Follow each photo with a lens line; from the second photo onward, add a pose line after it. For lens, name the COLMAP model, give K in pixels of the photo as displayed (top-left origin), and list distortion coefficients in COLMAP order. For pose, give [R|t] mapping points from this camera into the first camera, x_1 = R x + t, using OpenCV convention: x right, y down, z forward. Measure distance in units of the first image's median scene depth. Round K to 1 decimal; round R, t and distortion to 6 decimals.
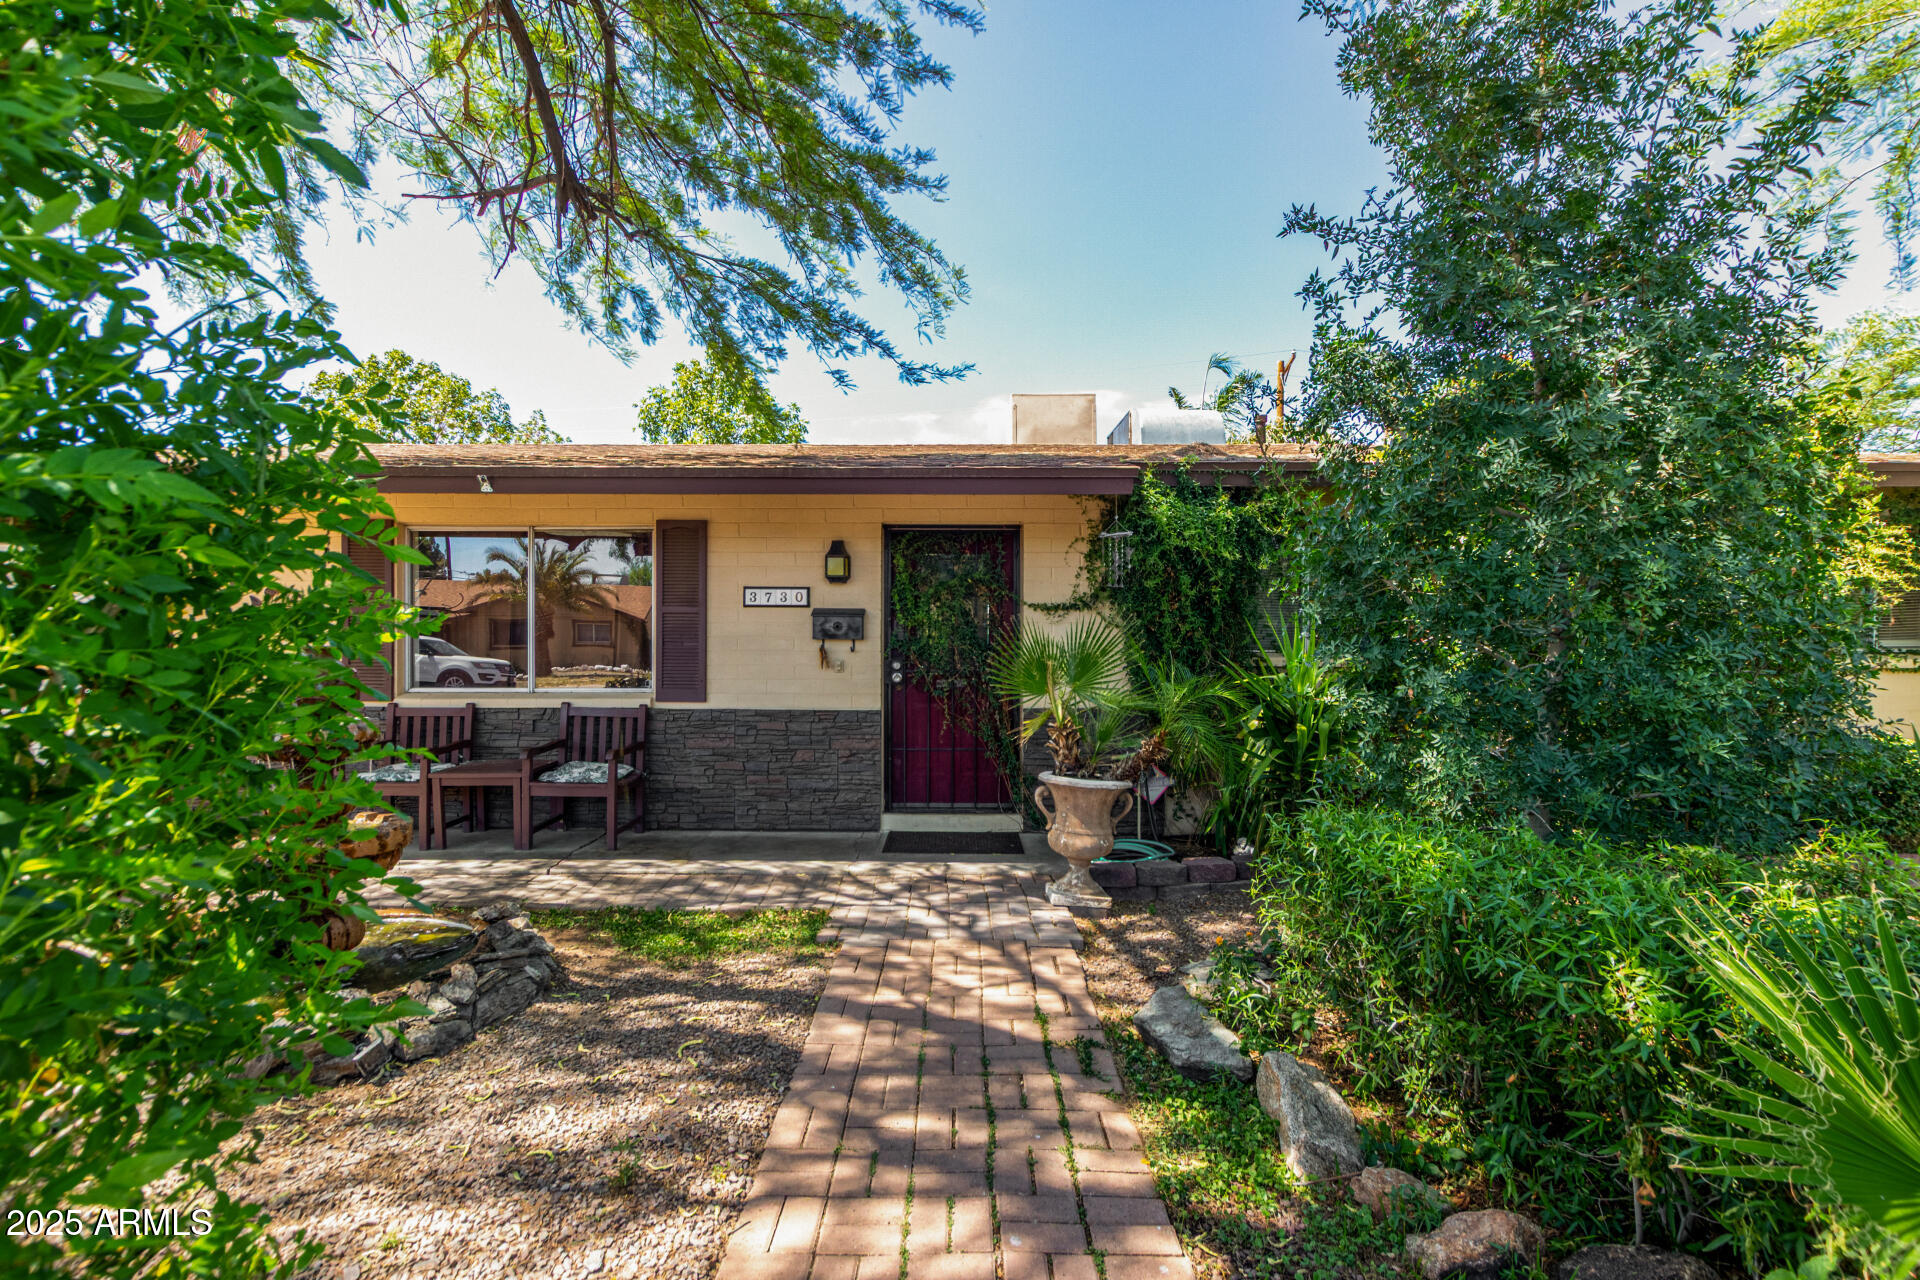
lens RADIAL K [[897.4, 0, 961.7], [0, 897.4, 635.8], [0, 0, 1]] dist [0.001784, 0.000077]
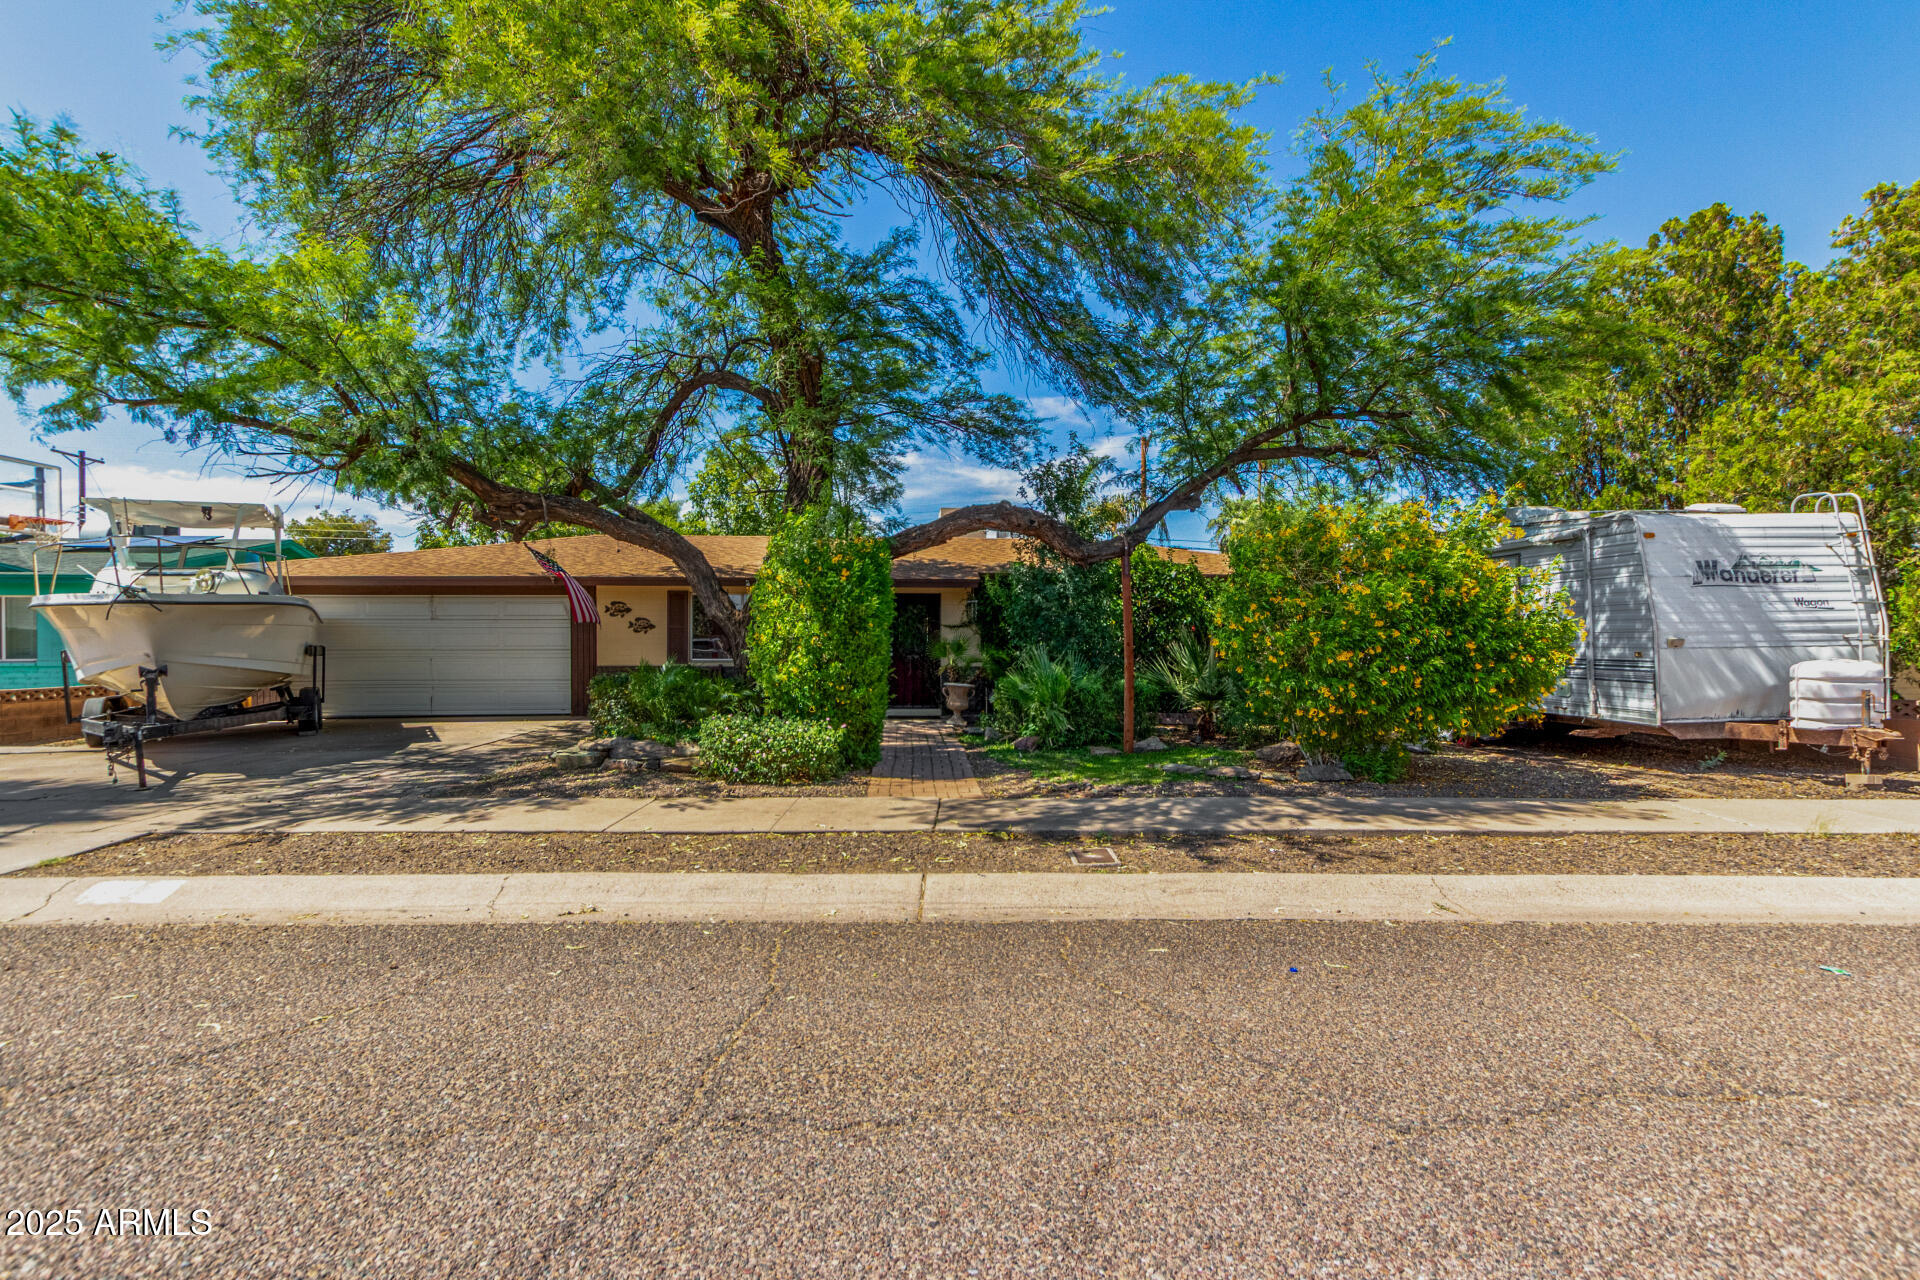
lens RADIAL K [[897.4, 0, 958.8], [0, 897.4, 642.5], [0, 0, 1]] dist [0.001784, 0.000077]
pose [[0.998560, -0.002992, 0.053571, -0.019430], [0.003462, 0.999956, -0.008685, 0.038286], [-0.053543, 0.008858, 0.998526, -1.689242]]
